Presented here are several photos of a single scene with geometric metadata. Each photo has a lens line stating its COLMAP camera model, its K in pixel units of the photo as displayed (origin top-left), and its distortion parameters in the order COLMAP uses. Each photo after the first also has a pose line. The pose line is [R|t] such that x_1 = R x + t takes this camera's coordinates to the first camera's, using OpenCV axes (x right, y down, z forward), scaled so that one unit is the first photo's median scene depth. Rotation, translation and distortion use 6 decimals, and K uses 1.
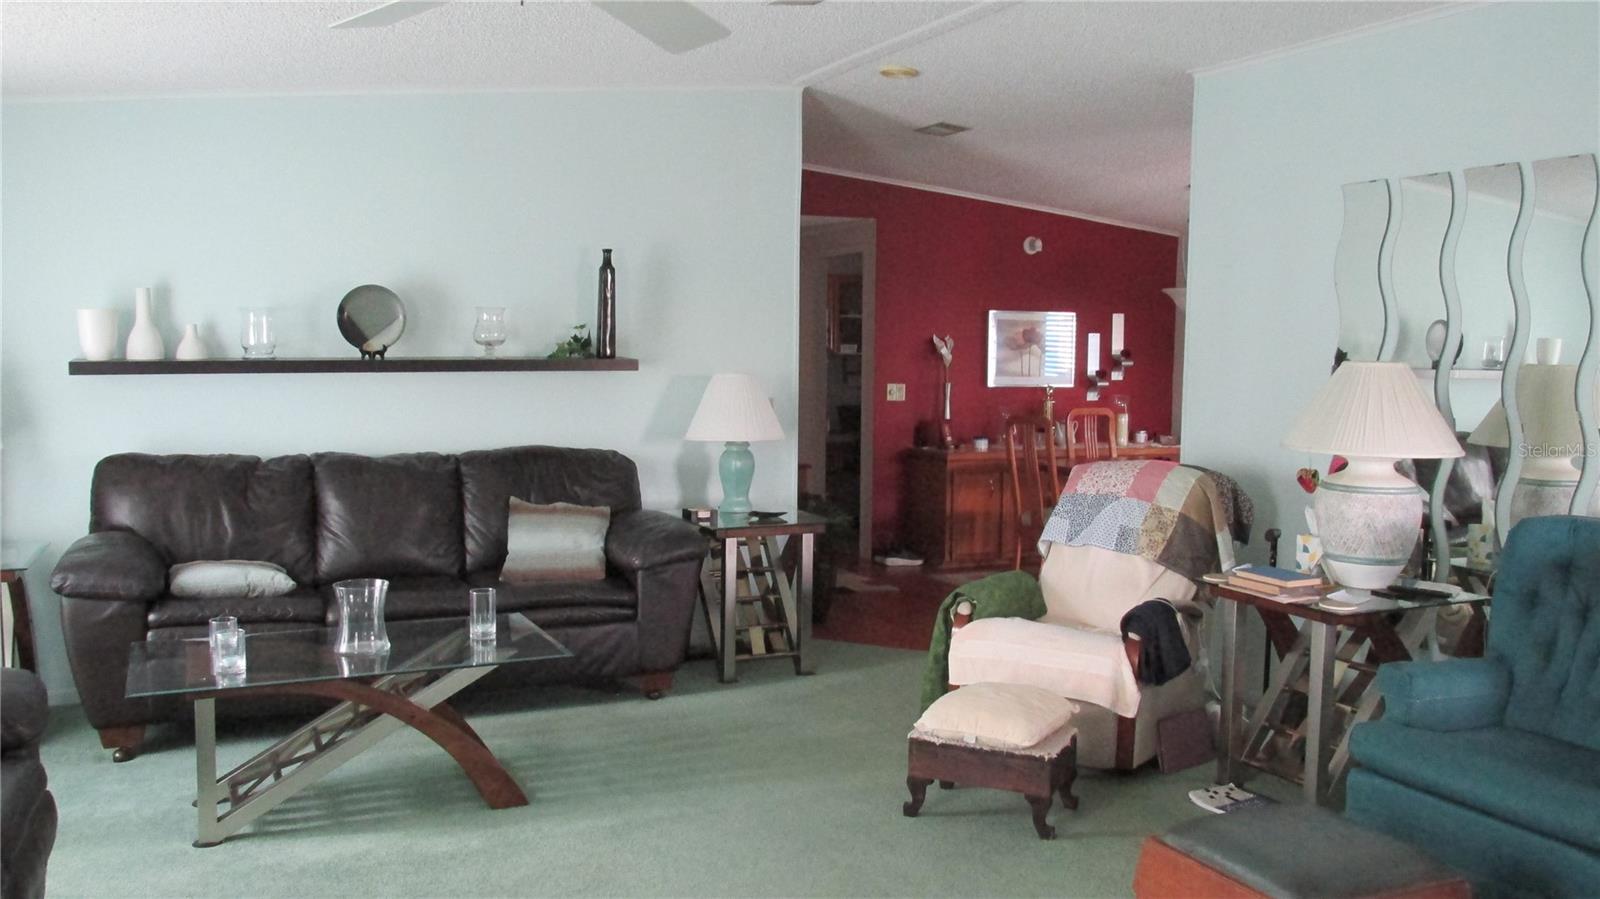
lens RADIAL K [[1361.8, 0, 800.7], [0, 1361.8, 454.6], [0, 0, 1]] dist [0.001325, 0.009634]
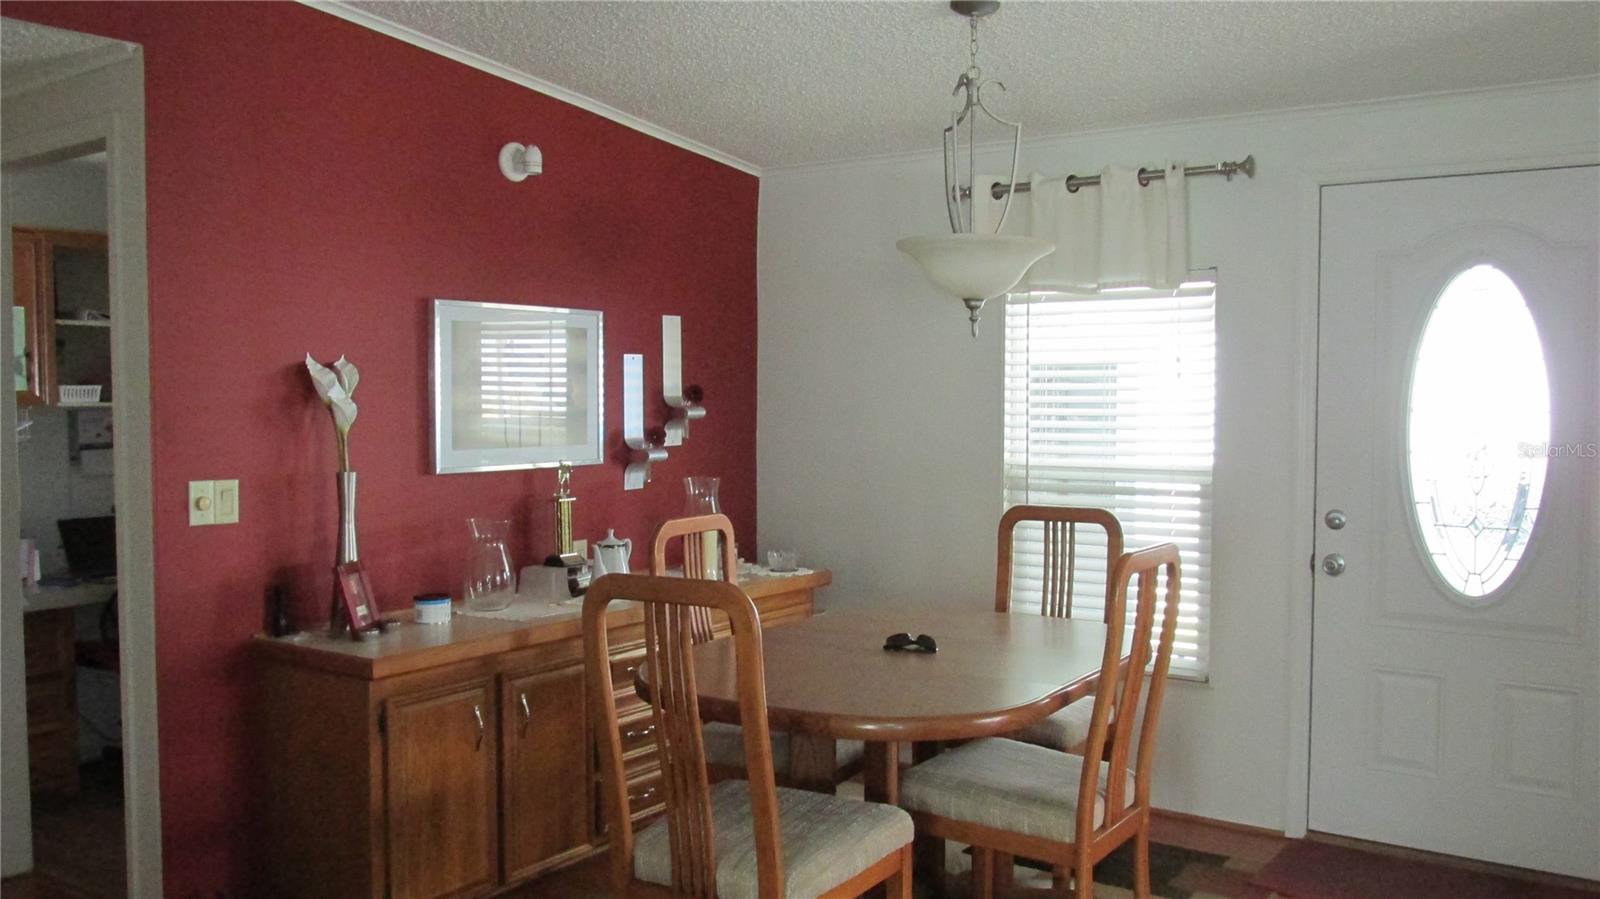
lens RADIAL K [[1361.8, 0, 795.9], [0, 1361.8, 441.7], [0, 0, 1]] dist [0.001325, 0.009634]
pose [[0.874209, -0.035216, 0.484270, 0.027229], [0.055161, 0.998112, -0.026995, -0.043076], [-0.482406, 0.050312, 0.874502, 0.573887]]
